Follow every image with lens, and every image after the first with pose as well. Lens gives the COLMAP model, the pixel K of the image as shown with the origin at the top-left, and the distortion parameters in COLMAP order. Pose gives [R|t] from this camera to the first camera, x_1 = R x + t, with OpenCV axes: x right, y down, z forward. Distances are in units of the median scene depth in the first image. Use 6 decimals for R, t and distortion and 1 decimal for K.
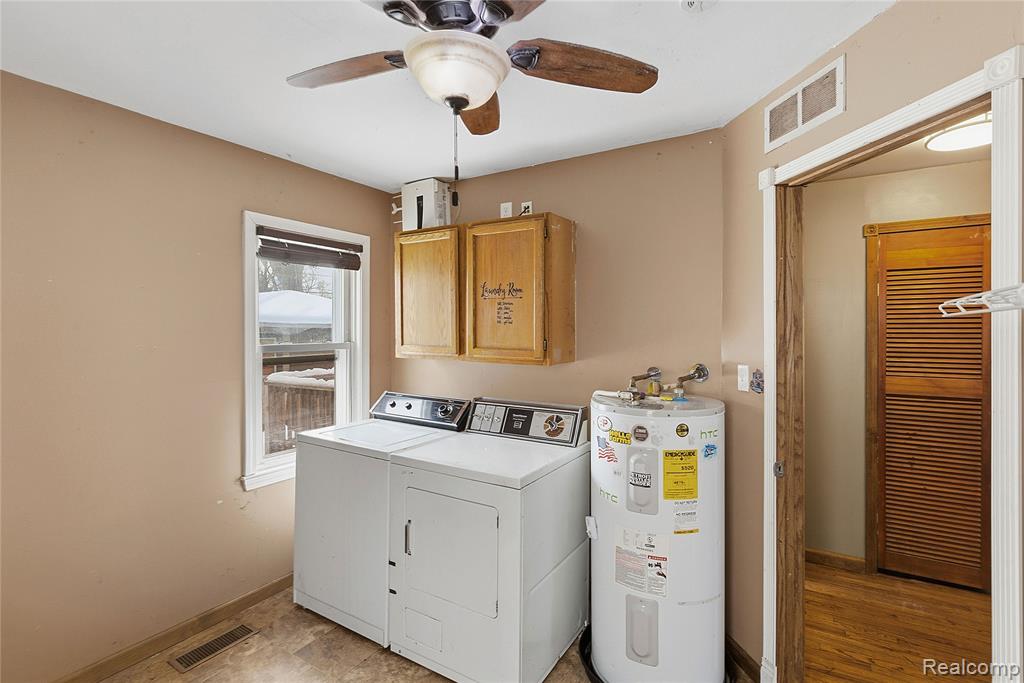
lens RADIAL K [[470.1, 0, 507.2], [0, 470.1, 334.1], [0, 0, 1]] dist [-0.000439, -0.000143]
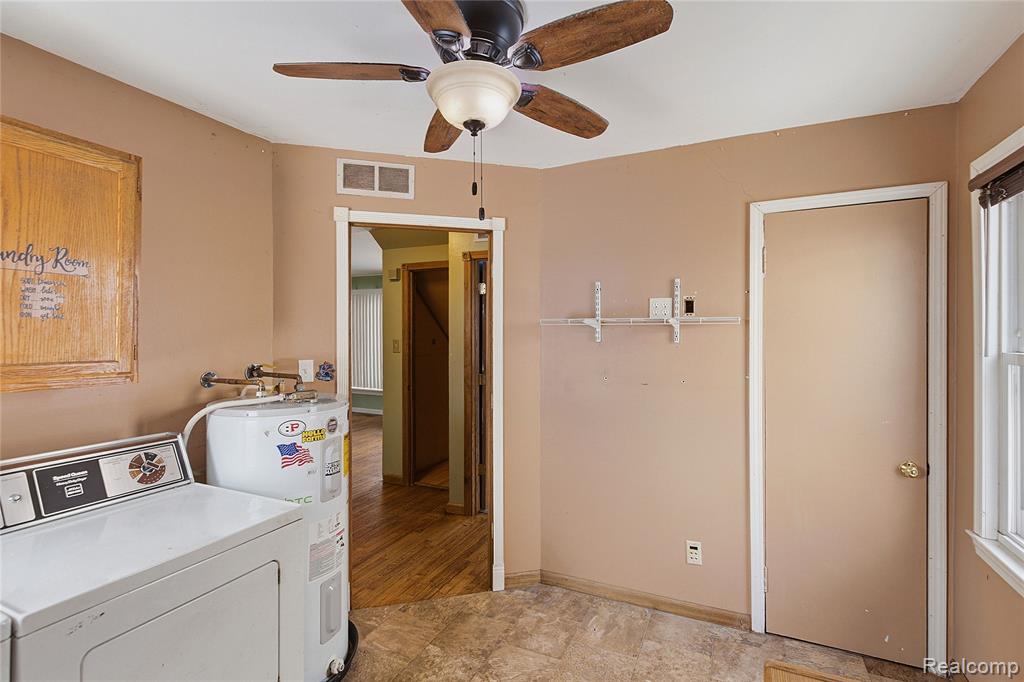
lens RADIAL K [[470.1, 0, 506.5], [0, 470.1, 339.3], [0, 0, 1]] dist [-0.000439, -0.000143]
pose [[-0.081667, -0.016130, 0.996529, -0.779784], [0.010658, 0.999798, 0.017057, -0.001306], [-0.996603, 0.012014, -0.081479, 0.647588]]
